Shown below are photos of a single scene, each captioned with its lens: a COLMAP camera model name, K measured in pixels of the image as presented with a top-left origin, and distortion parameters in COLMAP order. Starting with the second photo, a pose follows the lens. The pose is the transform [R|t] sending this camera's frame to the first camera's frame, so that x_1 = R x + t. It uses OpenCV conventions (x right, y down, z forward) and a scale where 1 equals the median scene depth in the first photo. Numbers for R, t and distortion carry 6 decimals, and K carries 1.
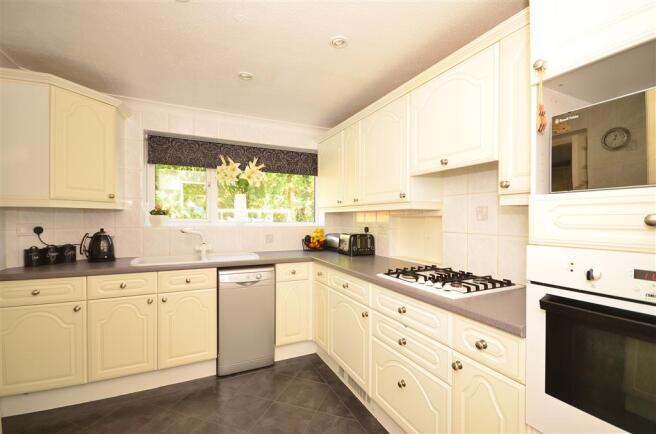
lens RADIAL K [[284.3, 0, 323.9], [0, 284.3, 219.0], [0, 0, 1]] dist [-0.011232, -0.003068]
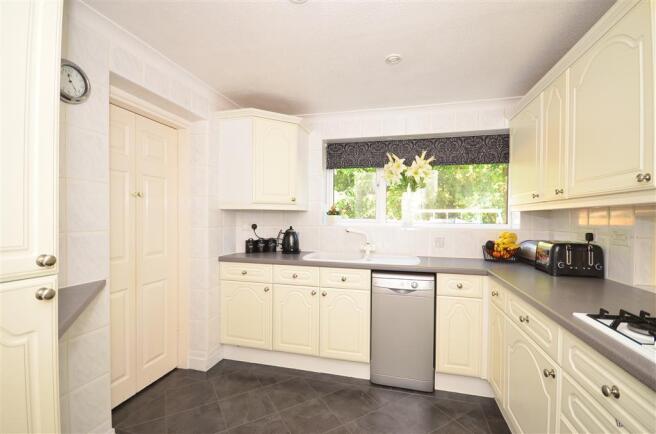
lens RADIAL K [[284.3, 0, 328.9], [0, 284.3, 219.2], [0, 0, 1]] dist [-0.011232, -0.003068]
pose [[0.766558, 0.006040, -0.642146, 0.123282], [-0.006735, 0.999976, 0.001365, 0.000427], [0.642139, 0.003279, 0.766581, 0.157980]]
